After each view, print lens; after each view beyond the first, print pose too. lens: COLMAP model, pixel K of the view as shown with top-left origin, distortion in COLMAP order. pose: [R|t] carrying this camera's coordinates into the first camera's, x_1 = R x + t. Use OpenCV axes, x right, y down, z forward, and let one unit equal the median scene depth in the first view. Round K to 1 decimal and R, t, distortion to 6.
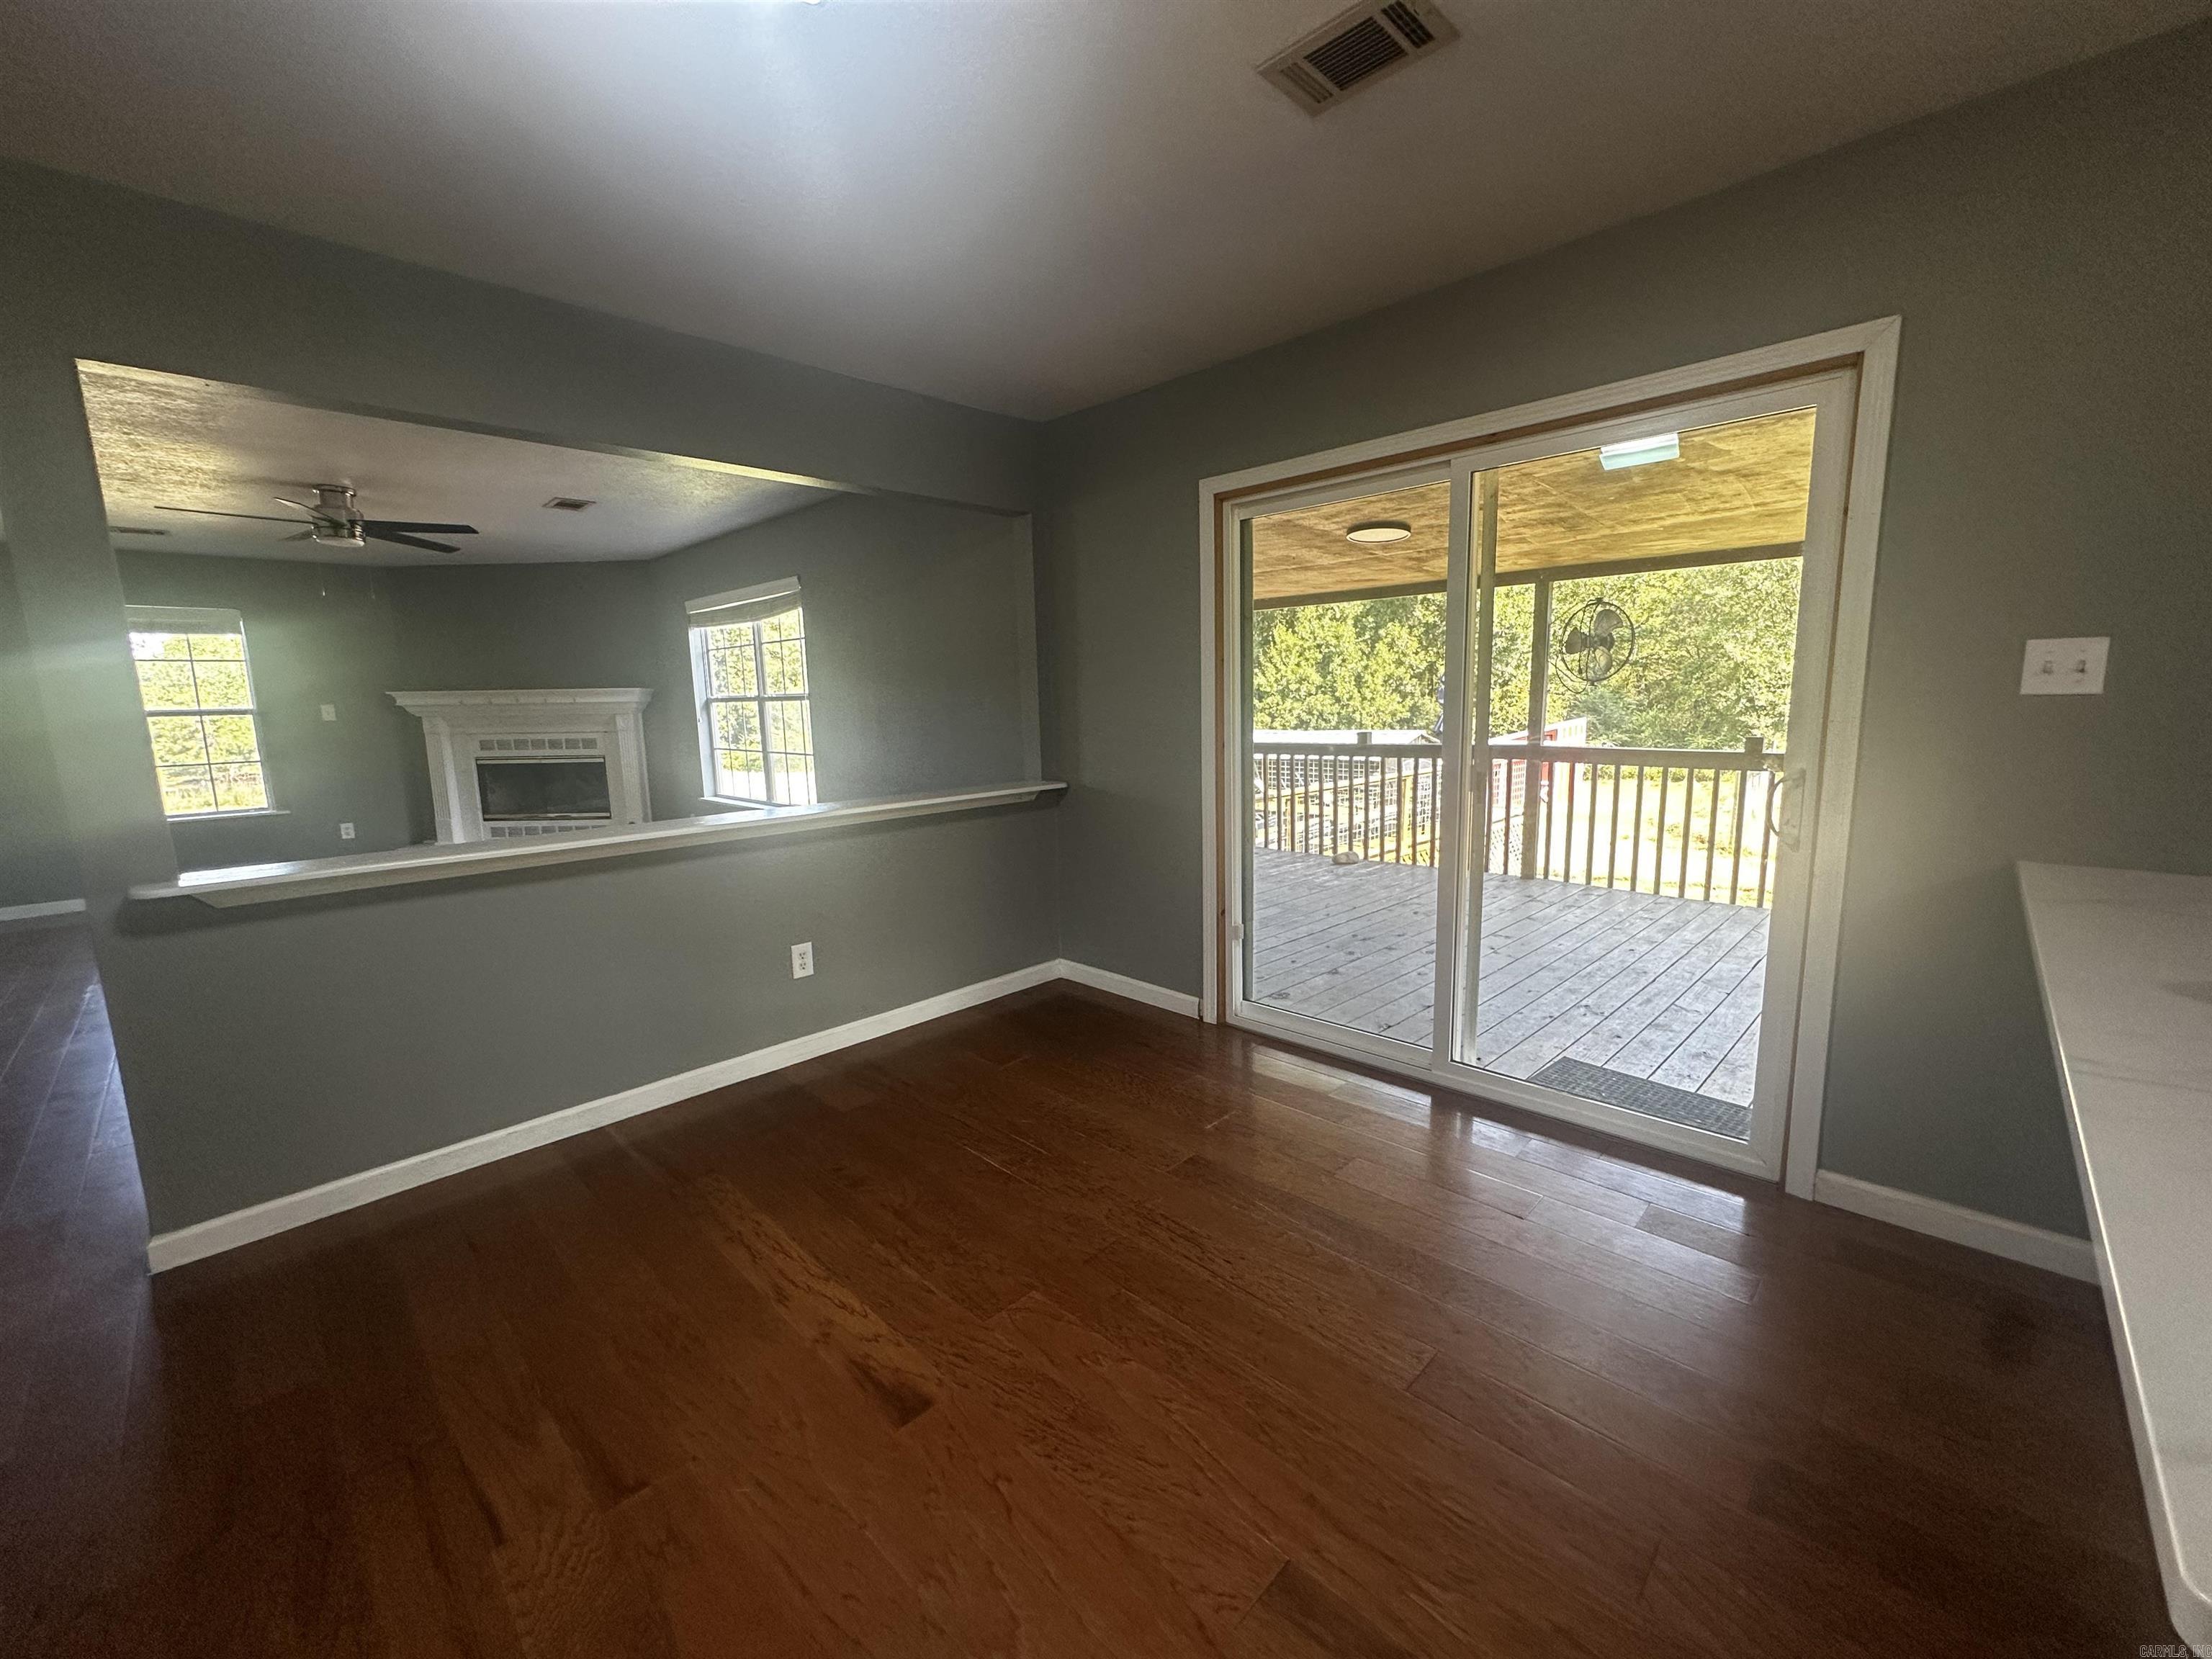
lens RADIAL K [[883.9, 0, 1106.0], [0, 883.9, 829.5], [0, 0, 1]] dist [-0.003270, 0.000164]
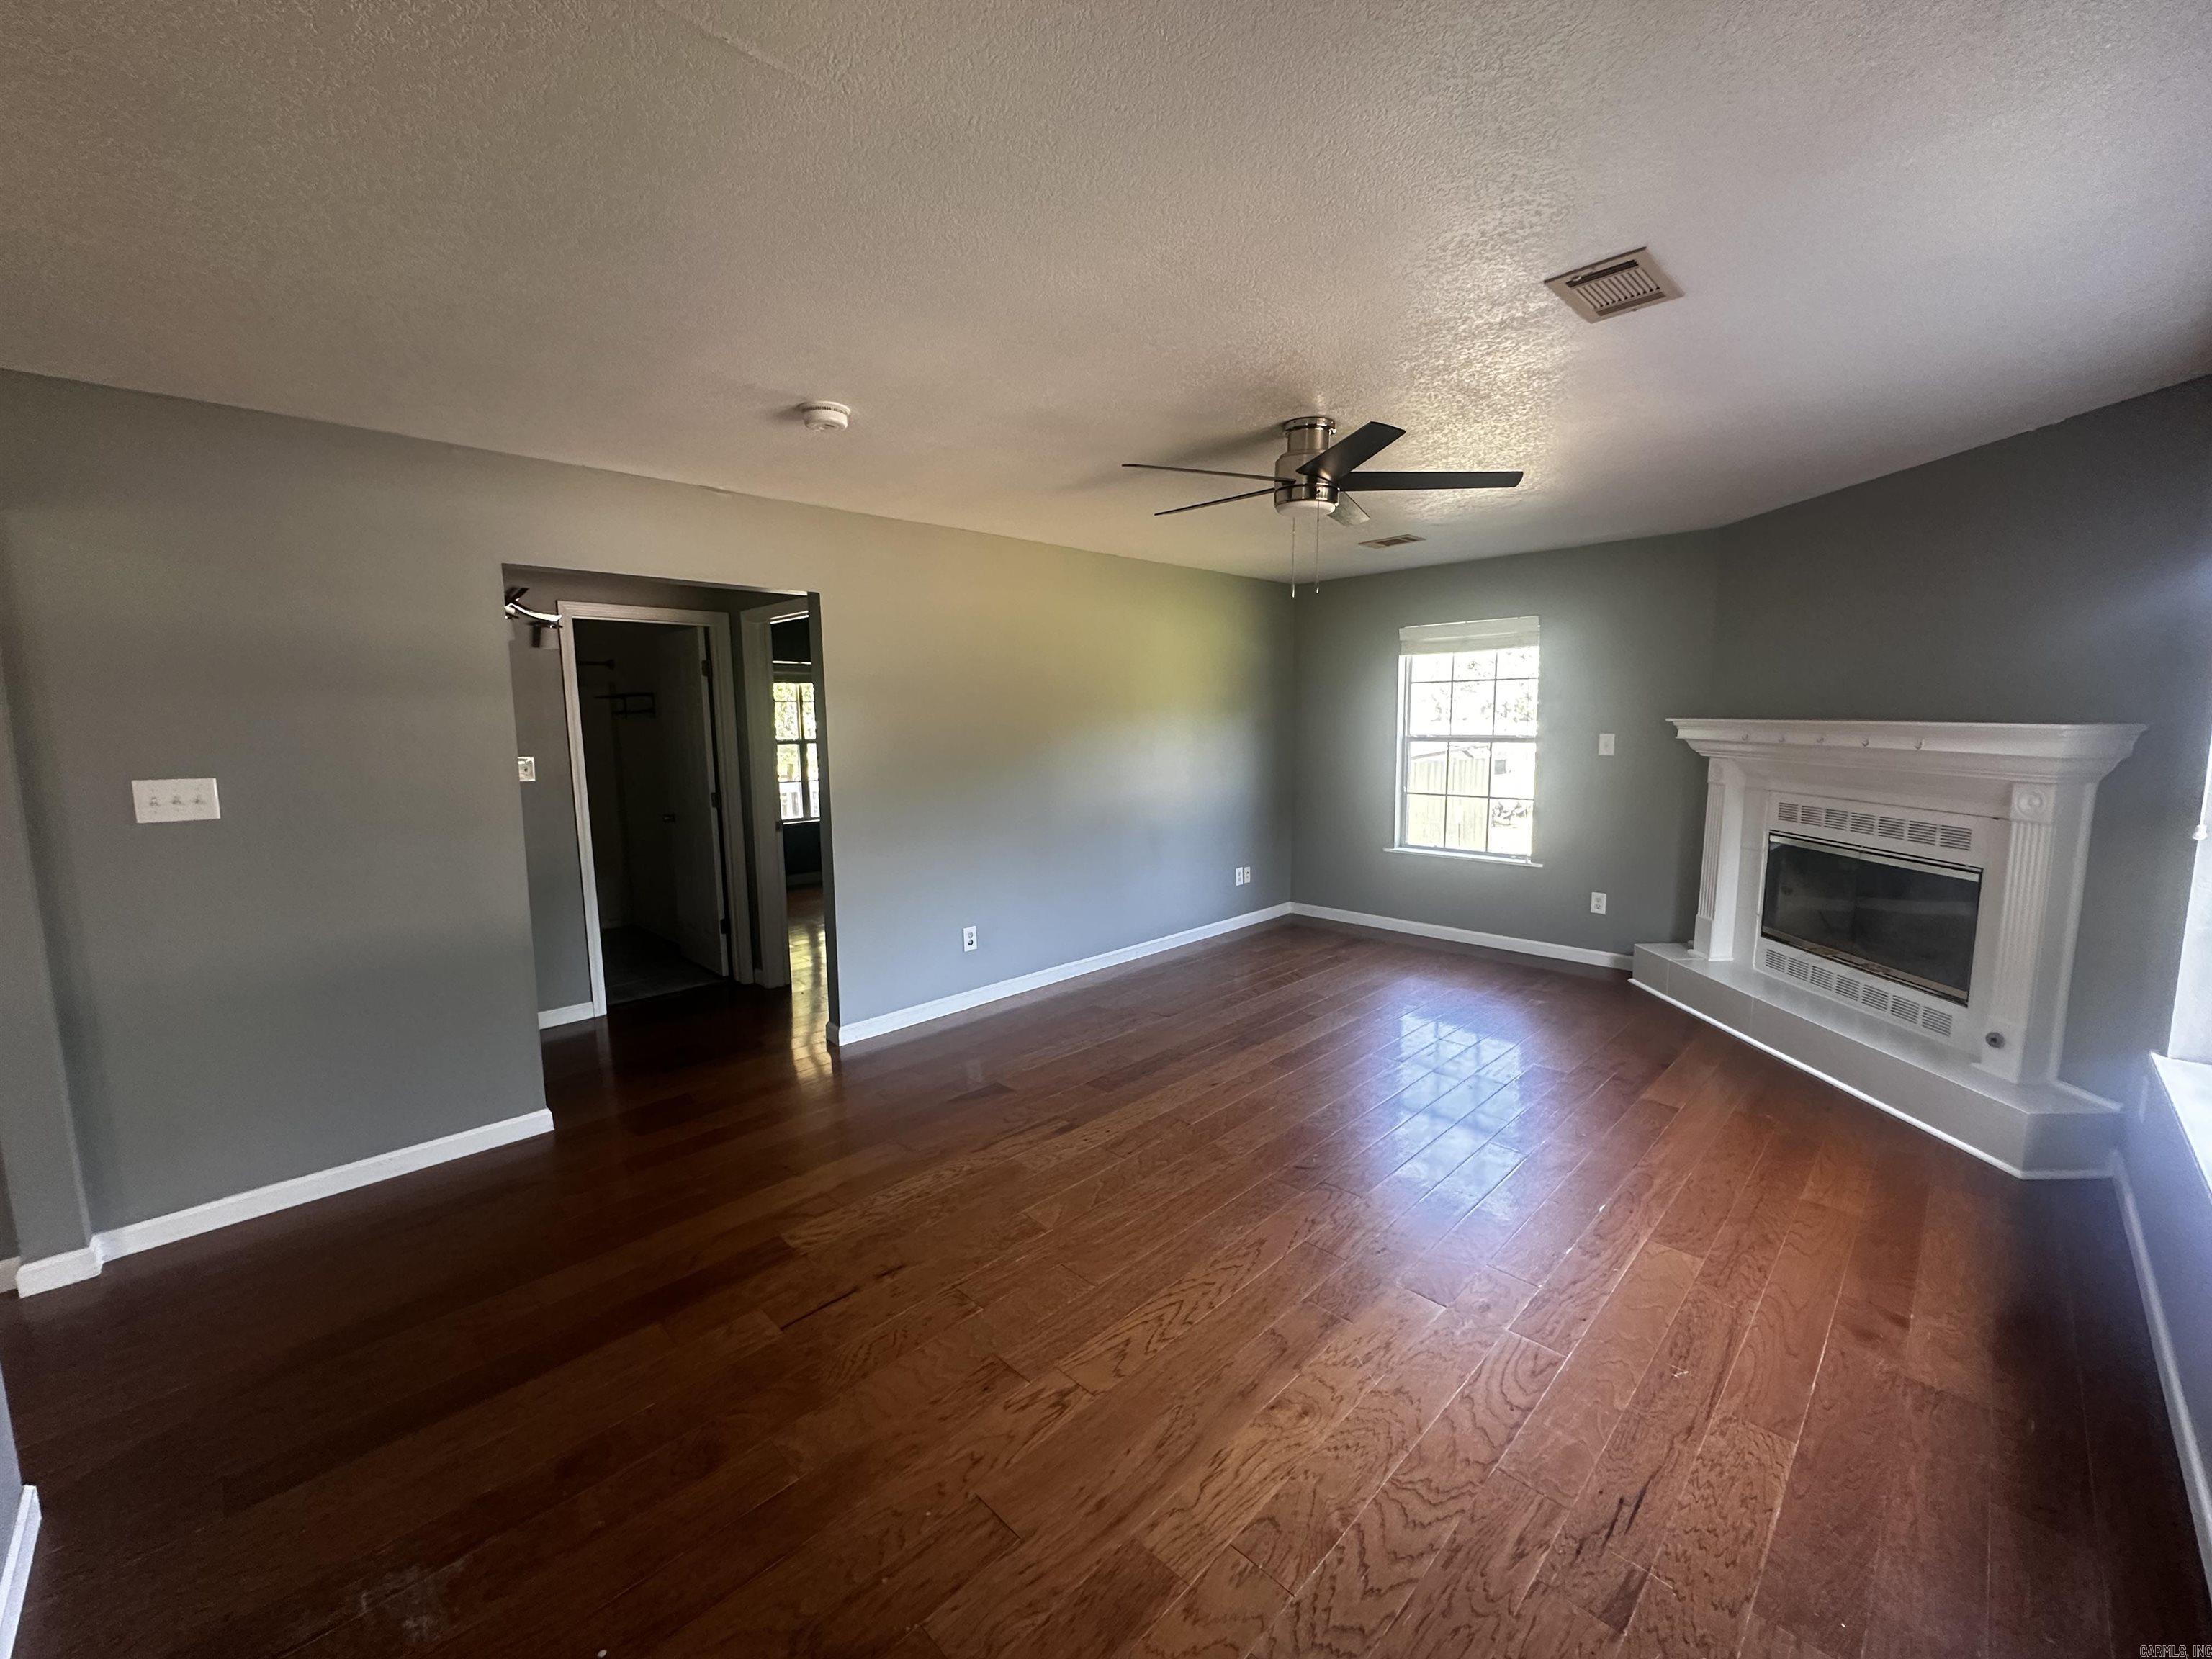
lens RADIAL K [[883.9, 0, 1106.0], [0, 883.9, 829.5], [0, 0, 1]] dist [-0.003270, 0.000164]
pose [[-0.011961, 0.149462, -0.988695, -0.138432], [-0.136533, 0.979261, 0.149688, -0.122626], [0.990563, 0.136779, 0.008694, 0.618069]]
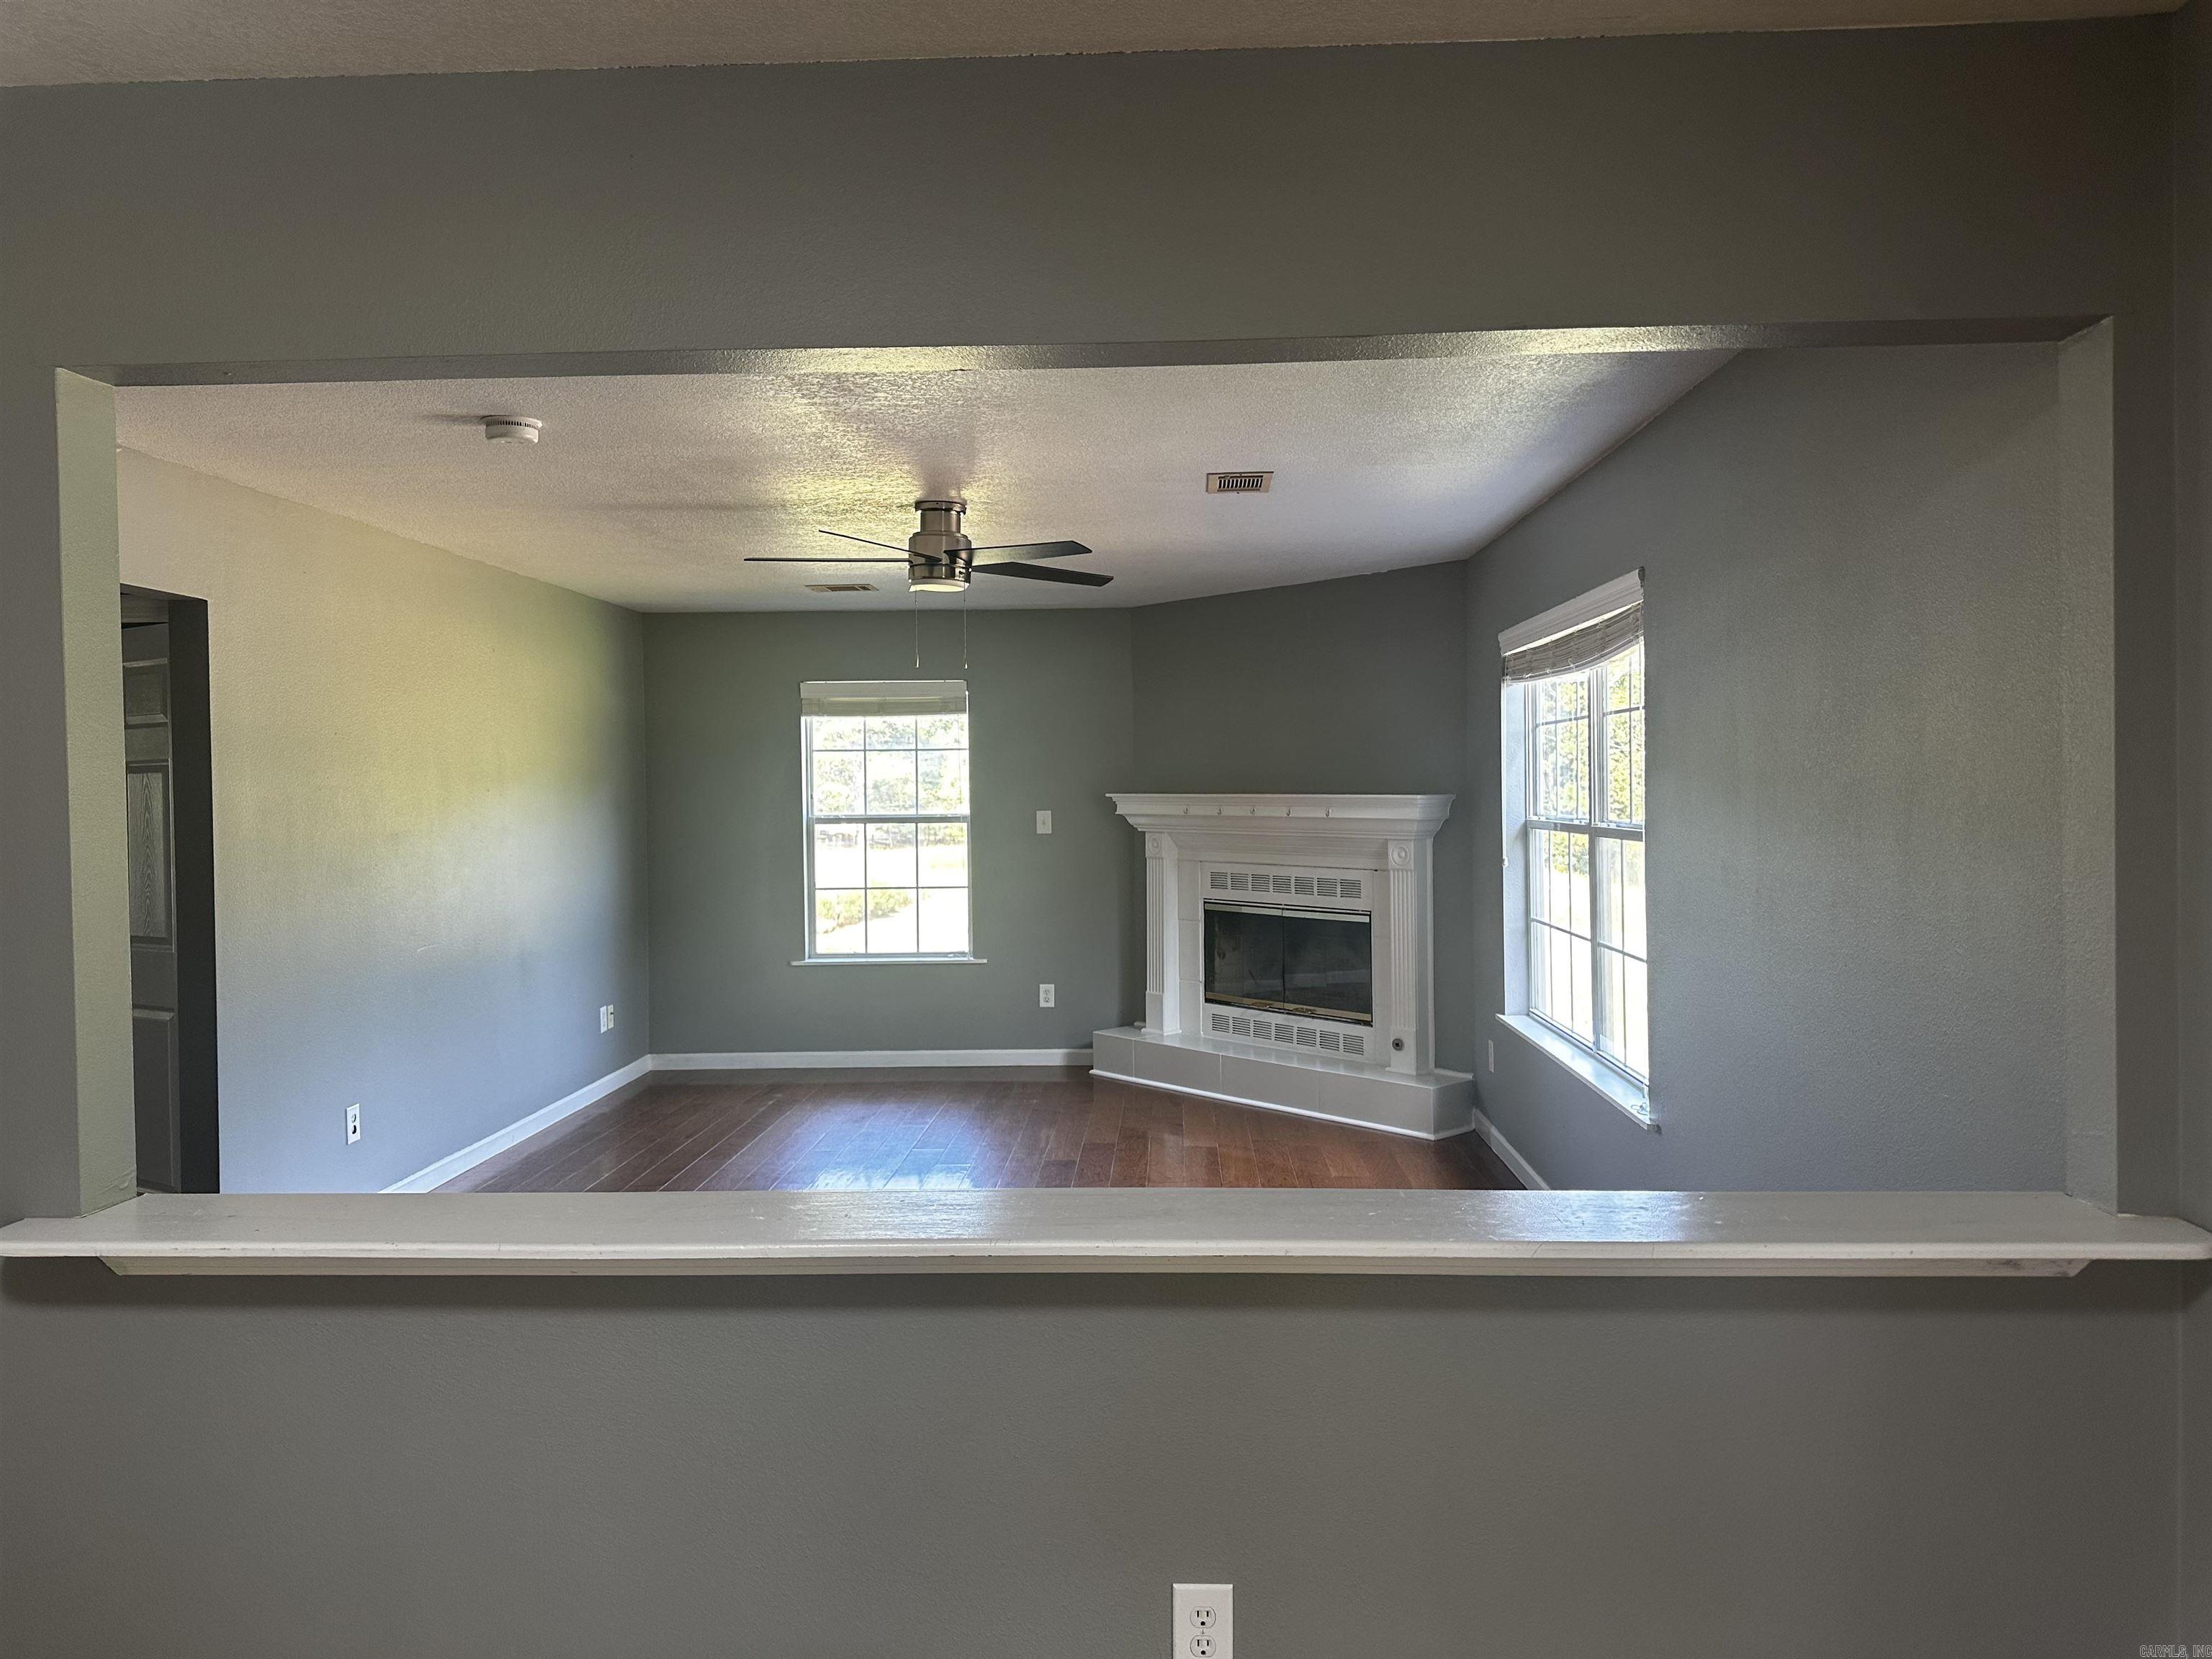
lens RADIAL K [[1550.0, 0, 1108.3], [0, 1550.0, 823.8], [0, 0, 1]] dist [0.203805, -0.281024]
pose [[0.668065, 0.033031, -0.743370, 0.057428], [-0.116714, 0.991300, -0.060843, -0.066617], [0.734893, 0.127409, 0.666108, 0.240414]]
